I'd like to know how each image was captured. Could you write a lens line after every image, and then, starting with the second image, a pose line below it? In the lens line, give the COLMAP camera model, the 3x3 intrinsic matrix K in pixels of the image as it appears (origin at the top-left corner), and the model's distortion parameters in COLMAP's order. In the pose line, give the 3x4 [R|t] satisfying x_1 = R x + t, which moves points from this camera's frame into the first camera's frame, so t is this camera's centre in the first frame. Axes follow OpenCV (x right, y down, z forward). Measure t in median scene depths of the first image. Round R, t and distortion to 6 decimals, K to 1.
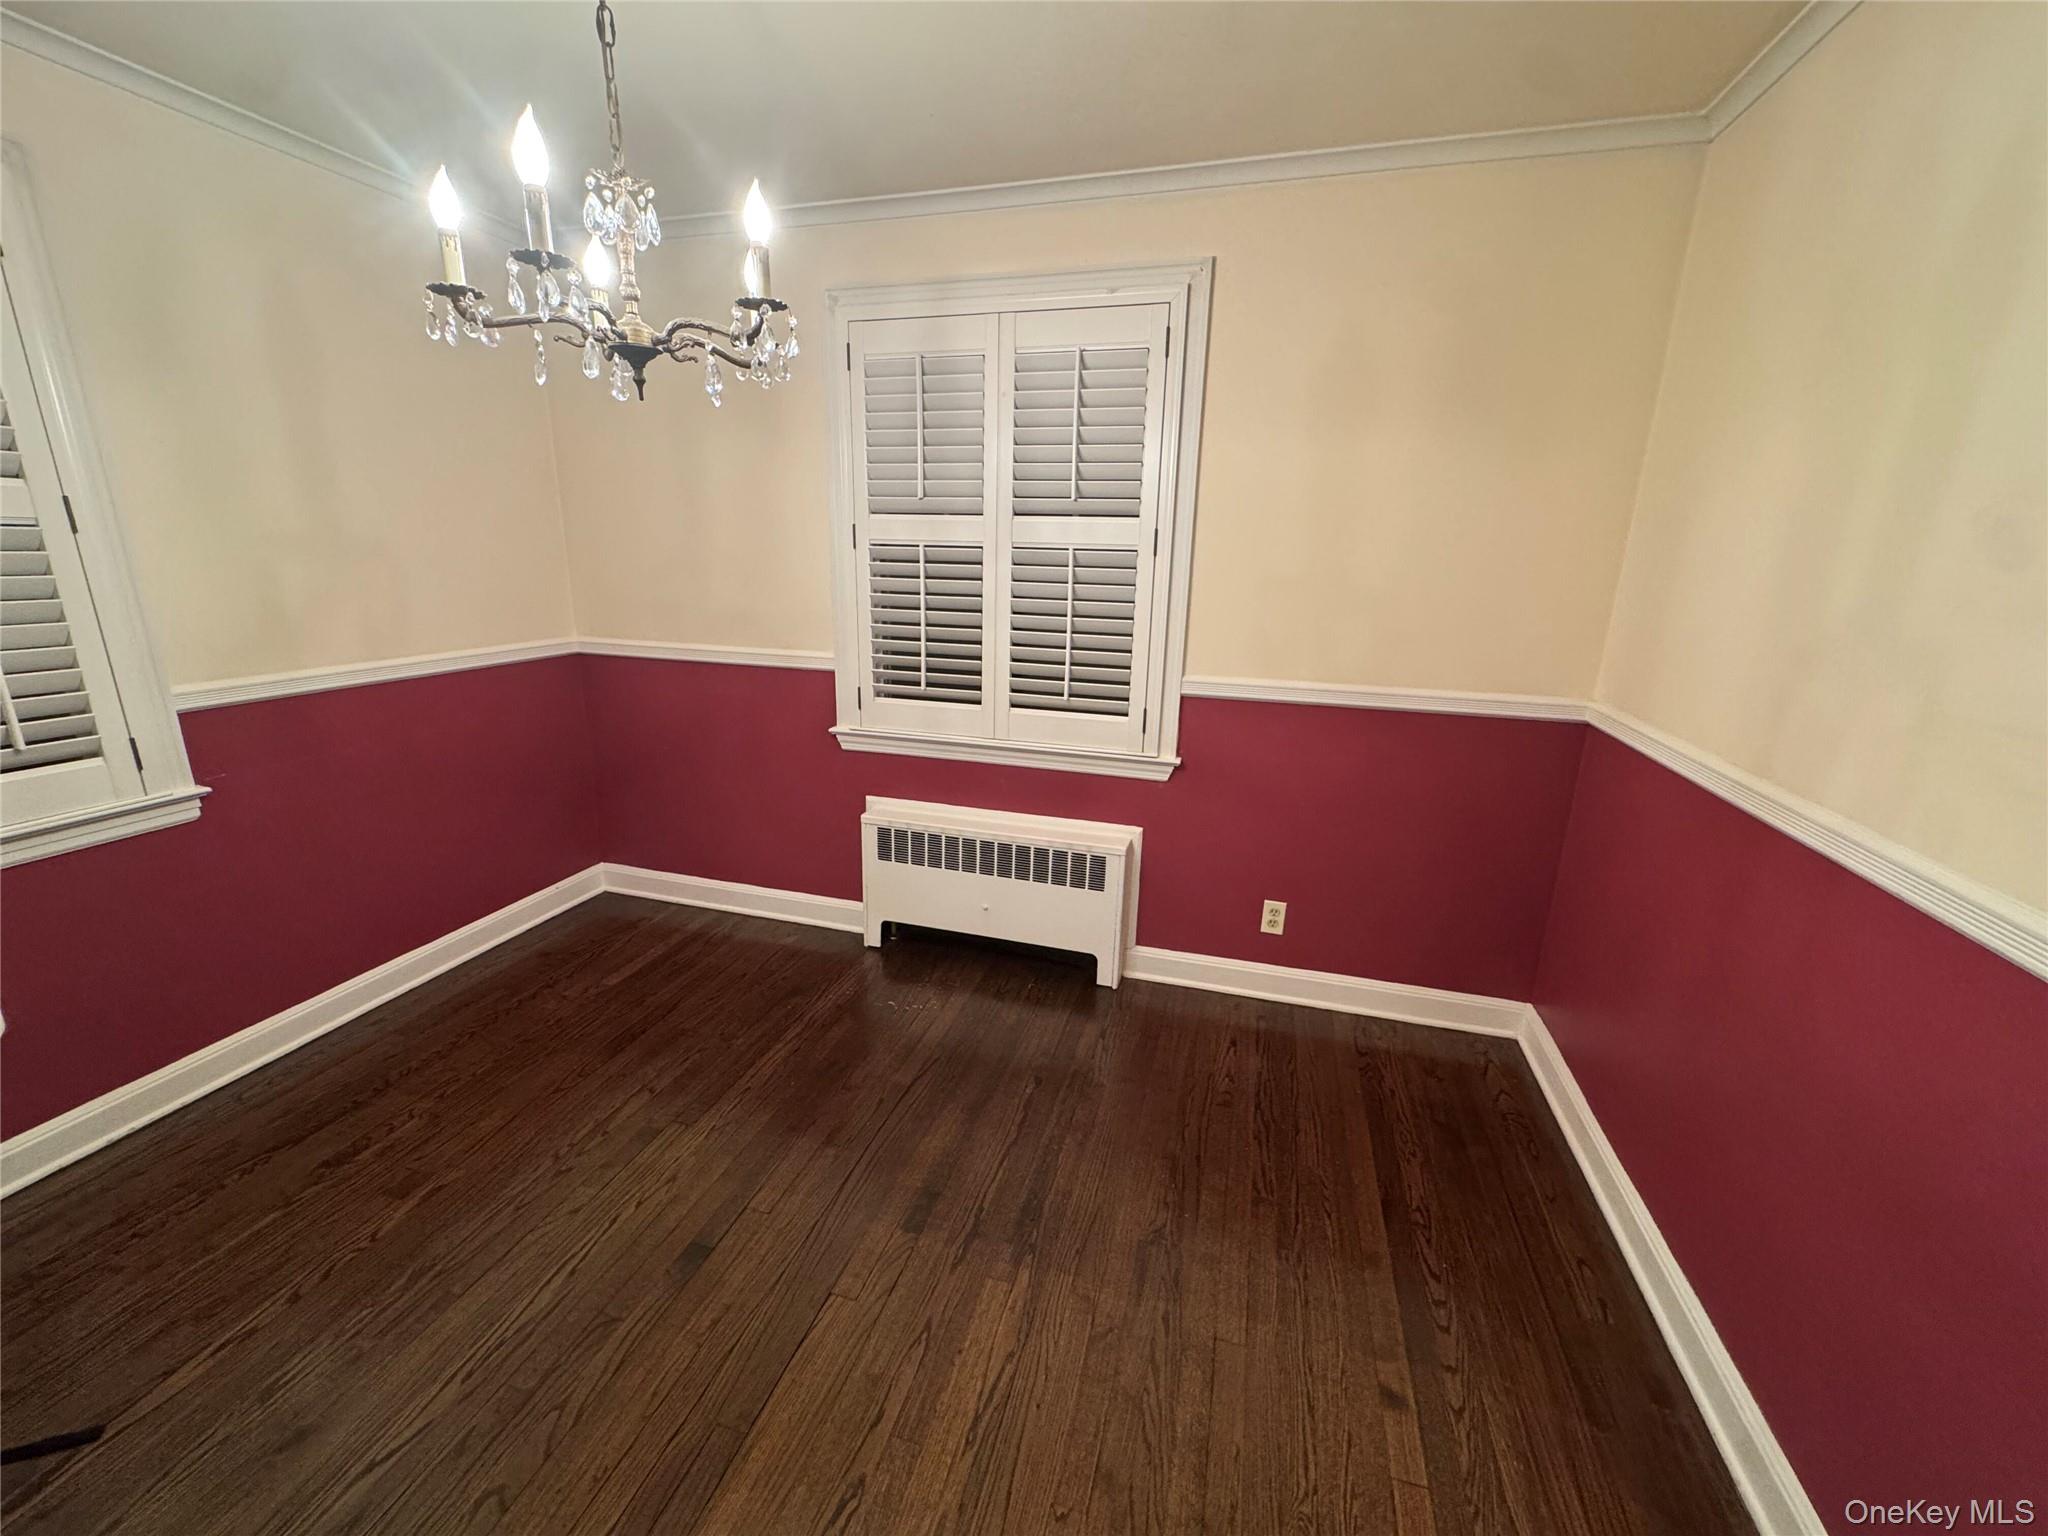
lens RADIAL K [[832.2, 0, 1024.0], [0, 832.2, 768.0], [0, 0, 1]] dist [-0.000332, 0.000045]
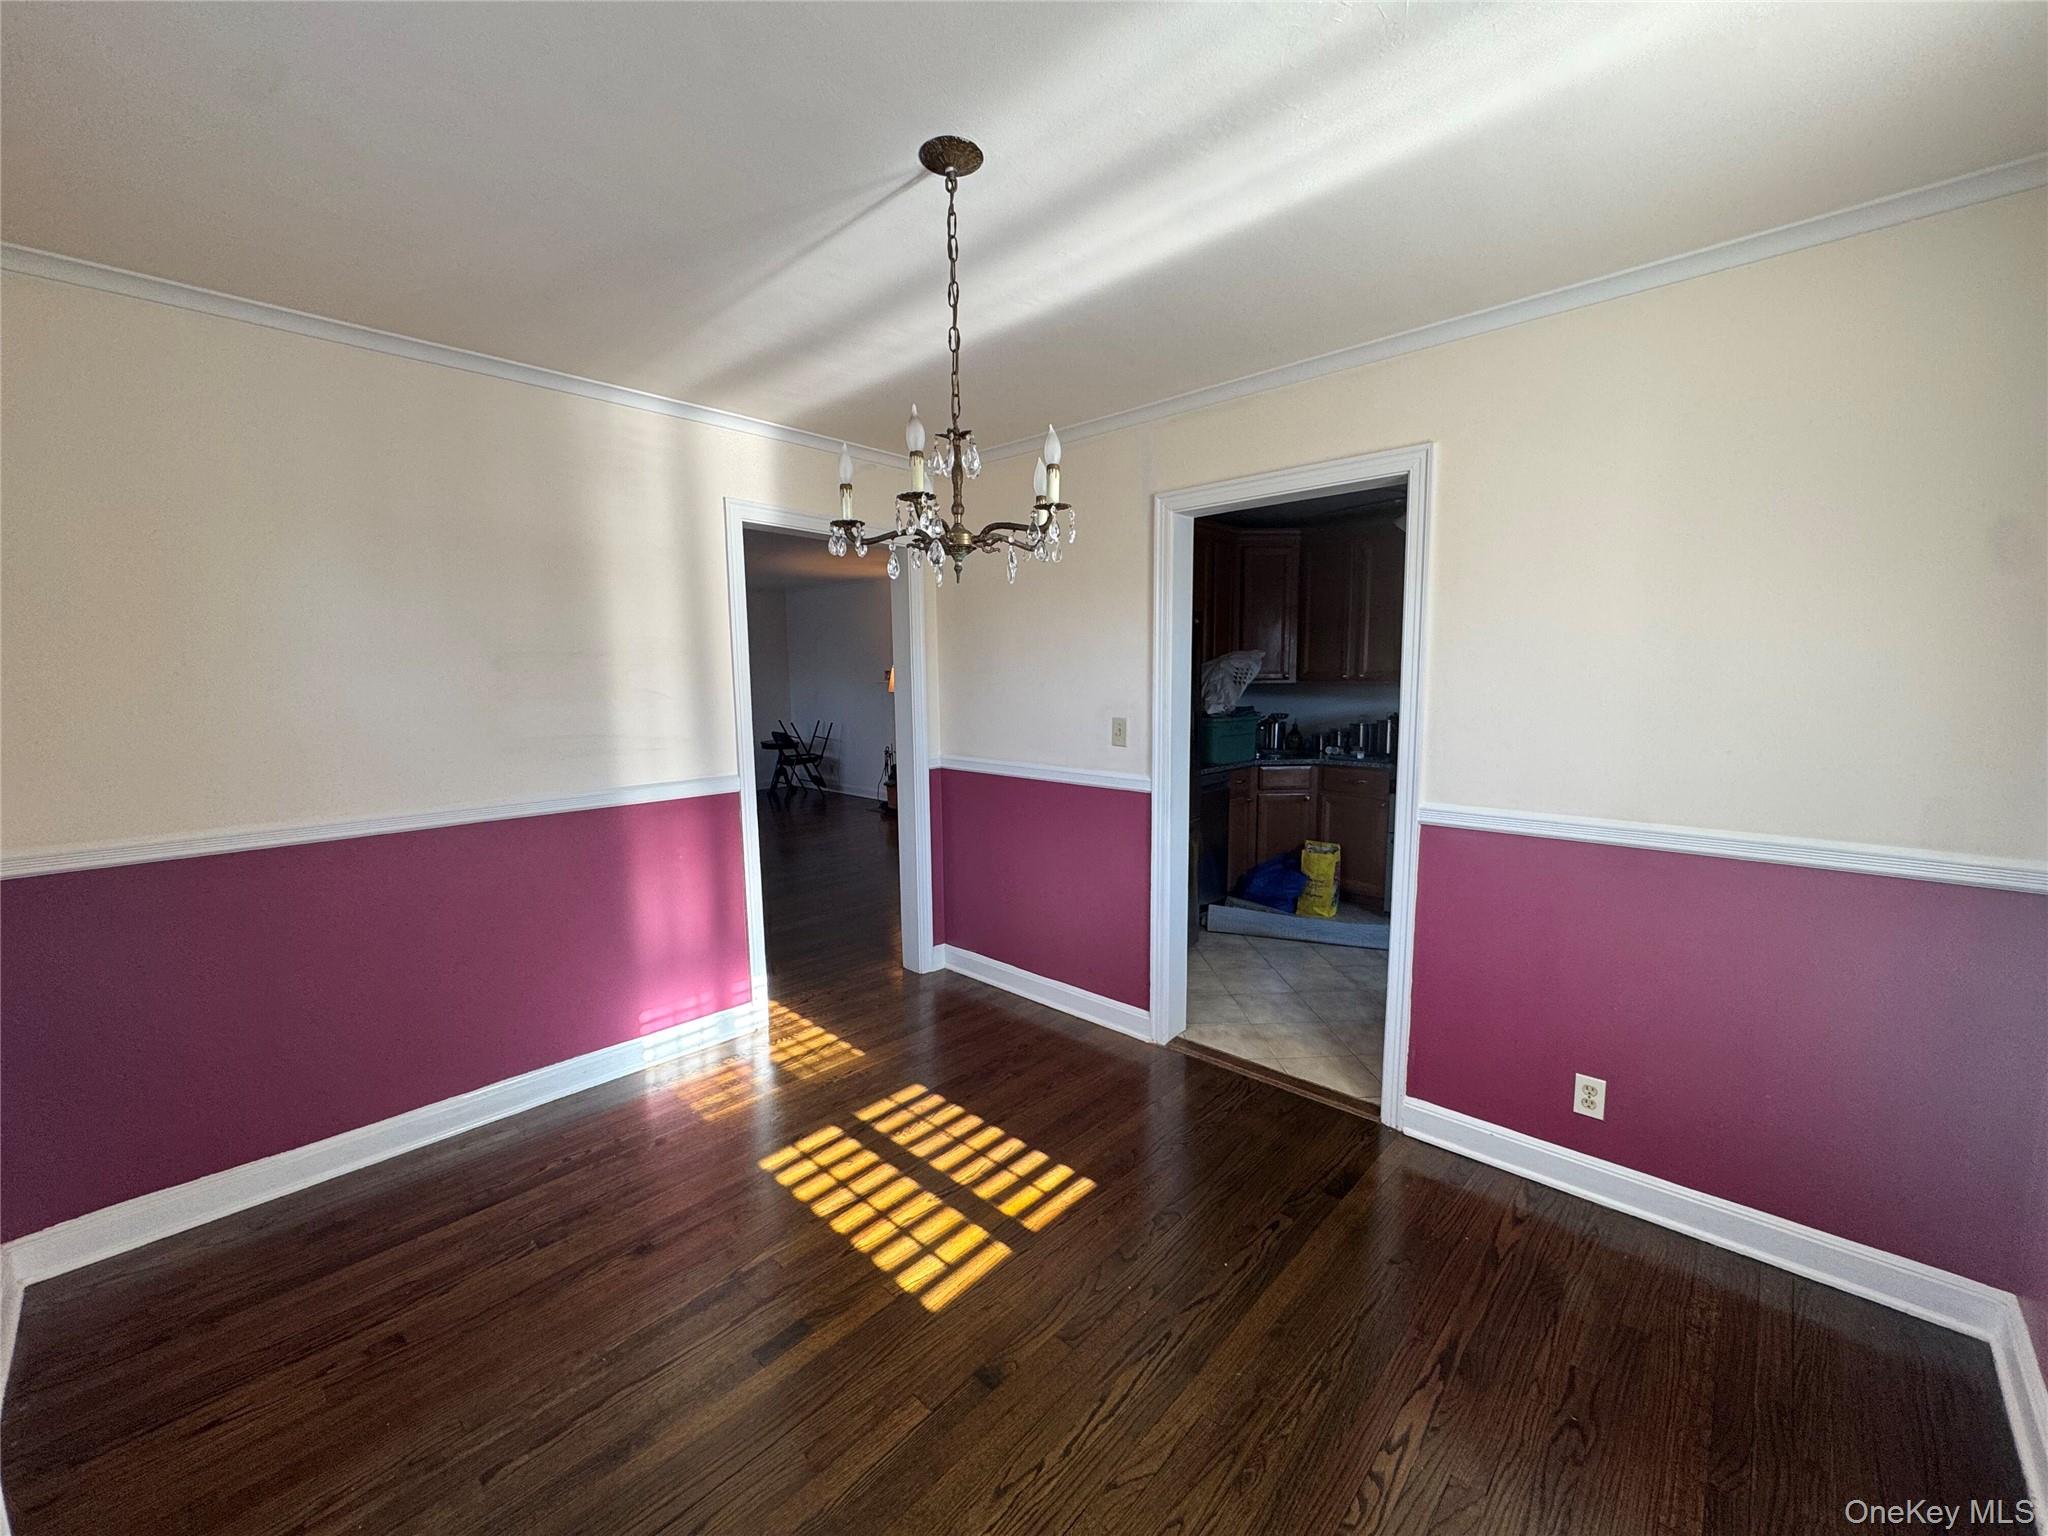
lens RADIAL K [[819.3, 0, 1024.0], [0, 819.3, 768.0], [0, 0, 1]] dist [0.011053, 0.000171]
pose [[0.904600, 0.033589, -0.424936, 0.122431], [-0.098555, 0.986360, -0.131837, 0.014515], [0.414712, 0.161139, 0.895572, -0.063340]]
